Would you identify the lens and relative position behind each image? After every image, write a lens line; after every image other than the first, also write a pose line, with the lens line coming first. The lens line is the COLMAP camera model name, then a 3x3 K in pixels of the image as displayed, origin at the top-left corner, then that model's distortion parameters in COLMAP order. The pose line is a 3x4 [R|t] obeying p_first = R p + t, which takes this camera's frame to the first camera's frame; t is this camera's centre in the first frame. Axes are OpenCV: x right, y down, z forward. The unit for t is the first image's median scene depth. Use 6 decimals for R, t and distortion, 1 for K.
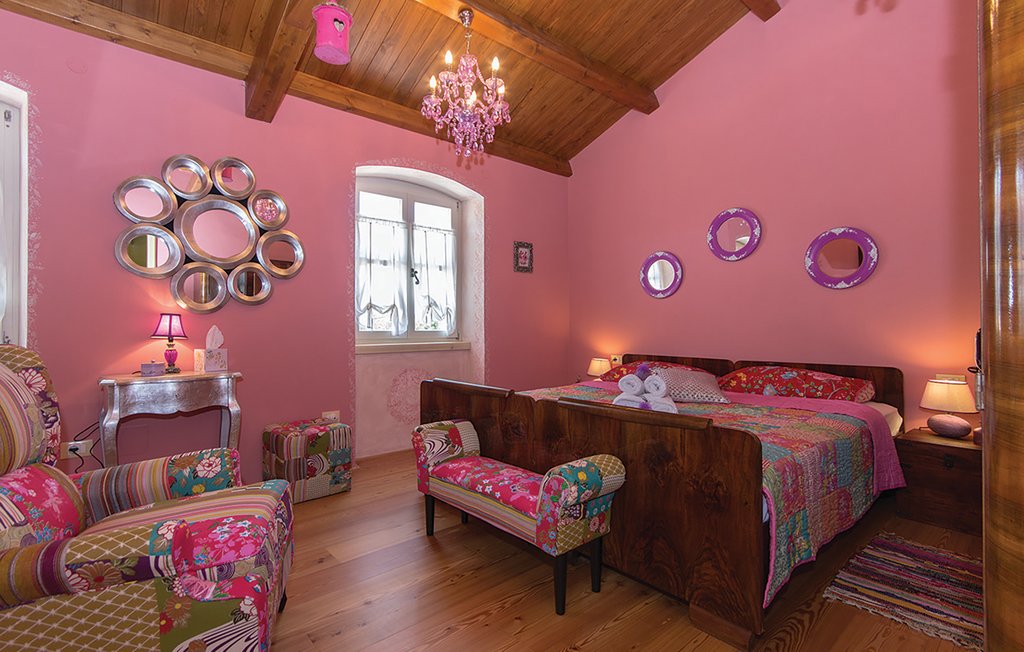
lens RADIAL K [[483.7, 0, 514.1], [0, 483.7, 322.1], [0, 0, 1]] dist [0.010322, 0.000682]
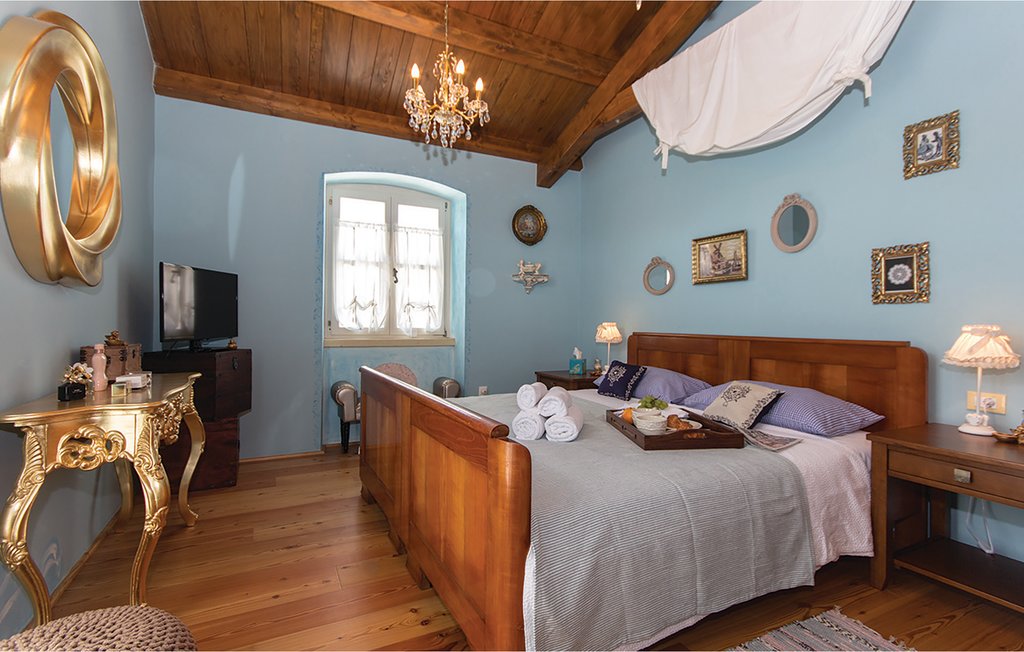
lens RADIAL K [[478.6, 0, 508.6], [0, 478.6, 314.0], [0, 0, 1]] dist [0.002882, 0.000372]
pose [[0.965836, -0.003502, -0.259131, 0.295461], [-0.002692, 0.999719, -0.023541, 0.012484], [0.259141, 0.023434, 0.965555, 0.064456]]
